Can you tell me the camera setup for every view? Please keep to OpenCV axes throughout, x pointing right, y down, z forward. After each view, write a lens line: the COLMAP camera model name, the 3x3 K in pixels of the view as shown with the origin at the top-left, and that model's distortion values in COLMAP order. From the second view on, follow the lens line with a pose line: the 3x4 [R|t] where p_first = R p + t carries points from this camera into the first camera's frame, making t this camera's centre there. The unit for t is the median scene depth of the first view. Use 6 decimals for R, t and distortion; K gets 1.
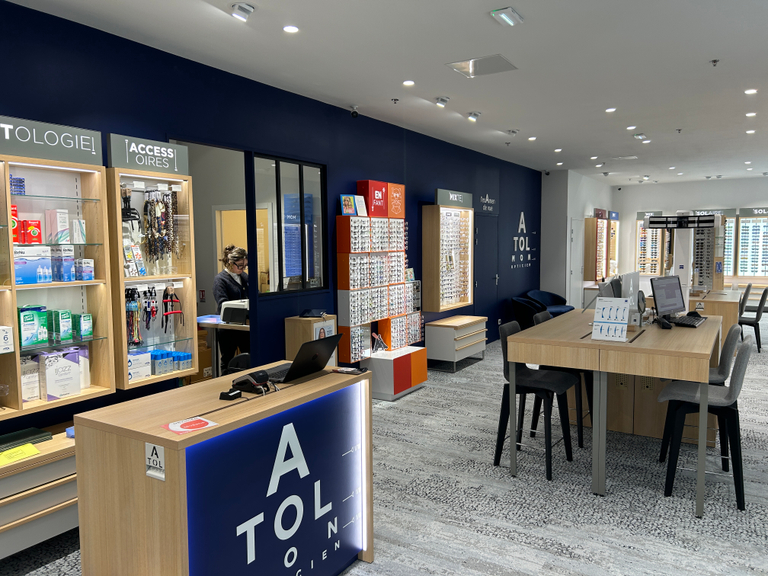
lens RADIAL K [[578.9, 0, 384.0], [0, 578.9, 288.0], [0, 0, 1]] dist [0.067704, -0.077959]
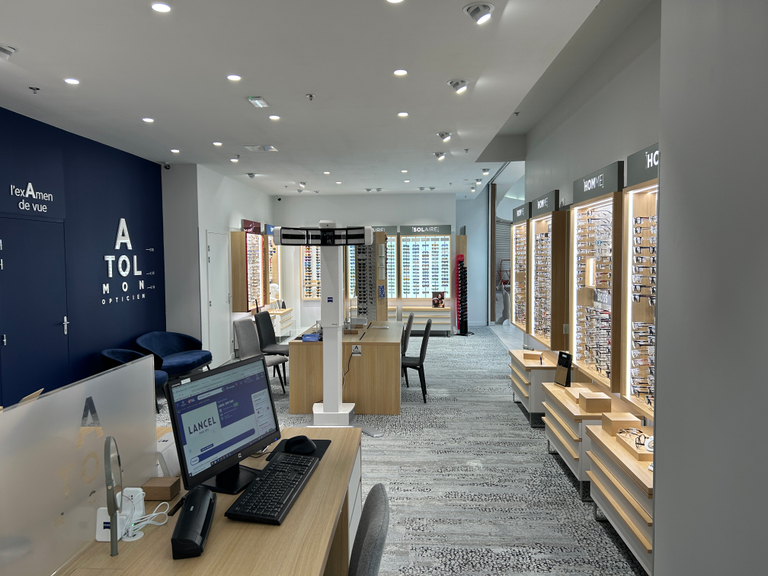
lens RADIAL K [[578.9, 0, 384.0], [0, 578.9, 288.0], [0, 0, 1]] dist [0.067704, -0.077959]
pose [[0.874317, -0.025070, 0.484707, 0.165643], [0.039177, 0.999052, -0.018996, -0.025303], [-0.483771, 0.035598, 0.874470, 0.259602]]
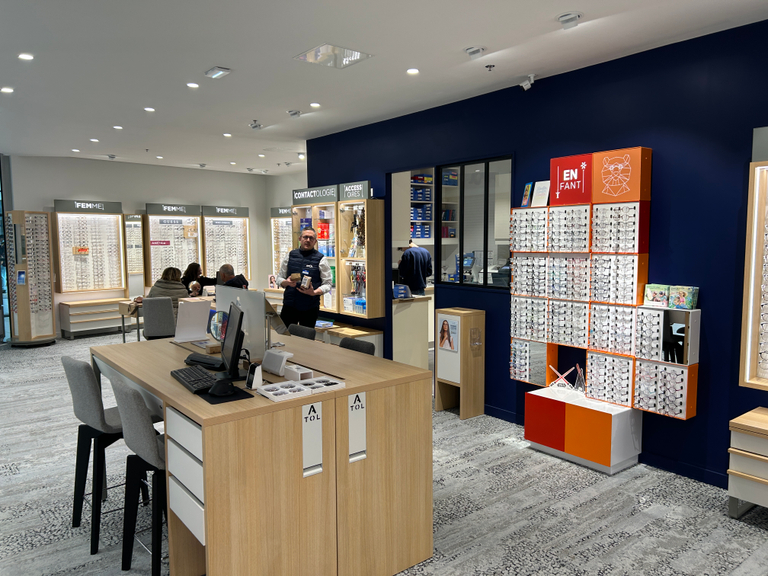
lens RADIAL K [[578.9, 0, 384.0], [0, 578.9, 288.0], [0, 0, 1]] dist [0.067704, -0.077959]
pose [[-0.343384, 0.089302, -0.934940, 0.443564], [-0.068266, 0.990463, 0.119678, -0.052531], [0.936711, 0.104920, -0.334013, 0.599062]]
